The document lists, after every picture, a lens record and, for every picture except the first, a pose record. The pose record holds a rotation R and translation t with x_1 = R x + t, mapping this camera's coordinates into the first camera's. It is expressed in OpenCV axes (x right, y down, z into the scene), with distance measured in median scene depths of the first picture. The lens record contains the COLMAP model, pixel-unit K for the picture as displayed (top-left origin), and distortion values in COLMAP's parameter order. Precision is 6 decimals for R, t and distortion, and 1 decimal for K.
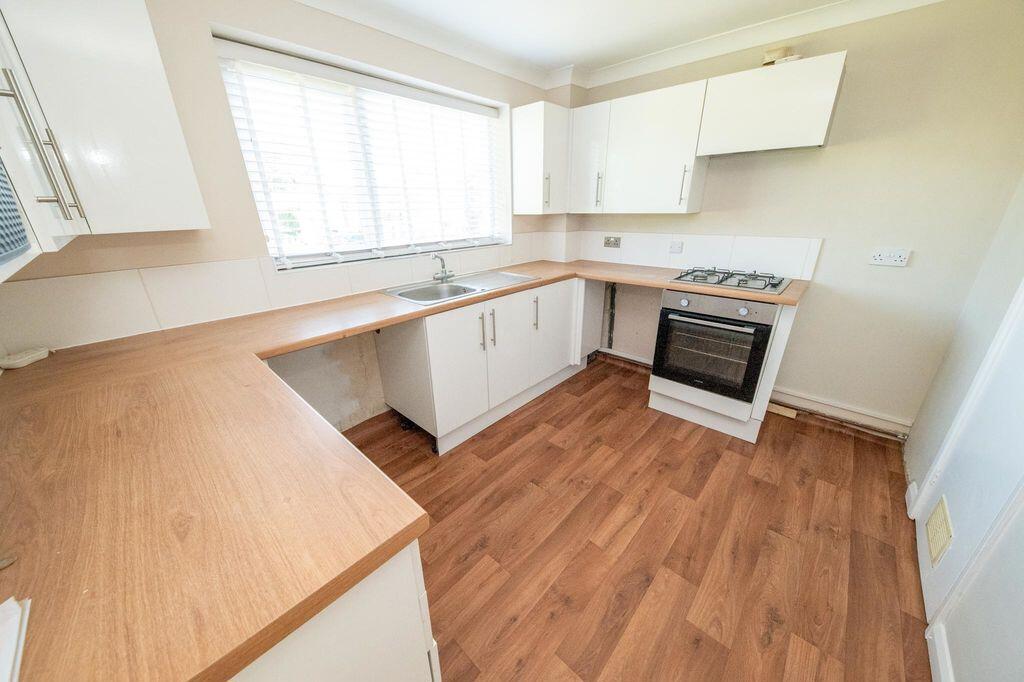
lens RADIAL K [[362.5, 0, 512.0], [0, 362.5, 341.0], [0, 0, 1]] dist [0.001202, 0.000110]
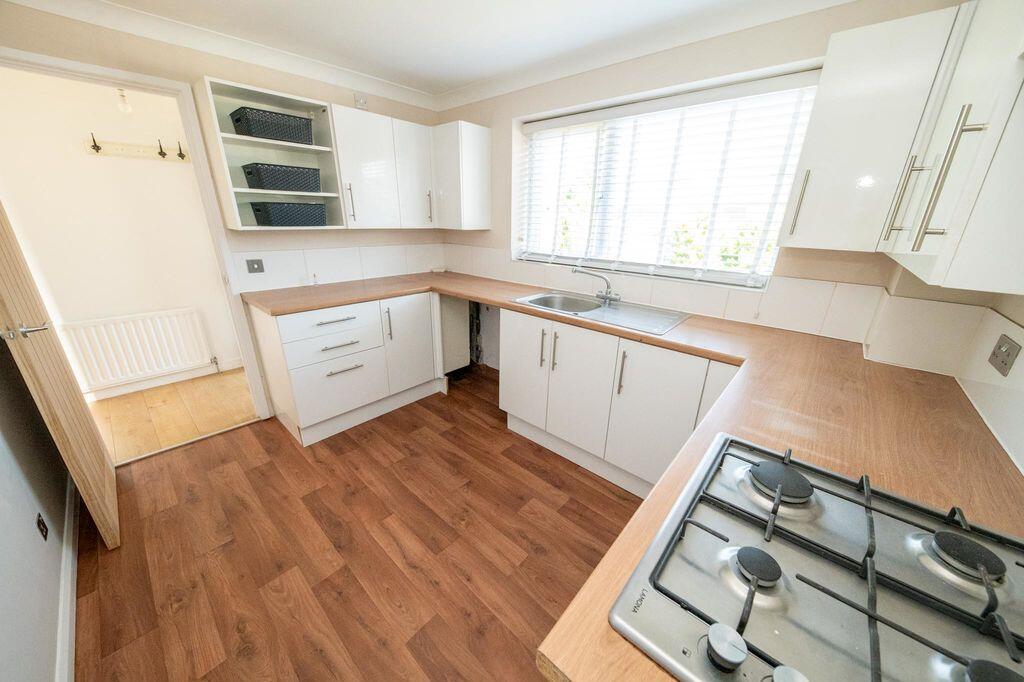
lens RADIAL K [[338.4, 0, 515.3], [0, 338.4, 368.7], [0, 0, 1]] dist [-0.001226, -0.000146]
pose [[0.010668, 0.423812, -0.905688, 0.997586], [-0.369955, 0.843142, 0.390186, -0.404590], [0.928988, 0.330901, 0.165786, 1.029635]]
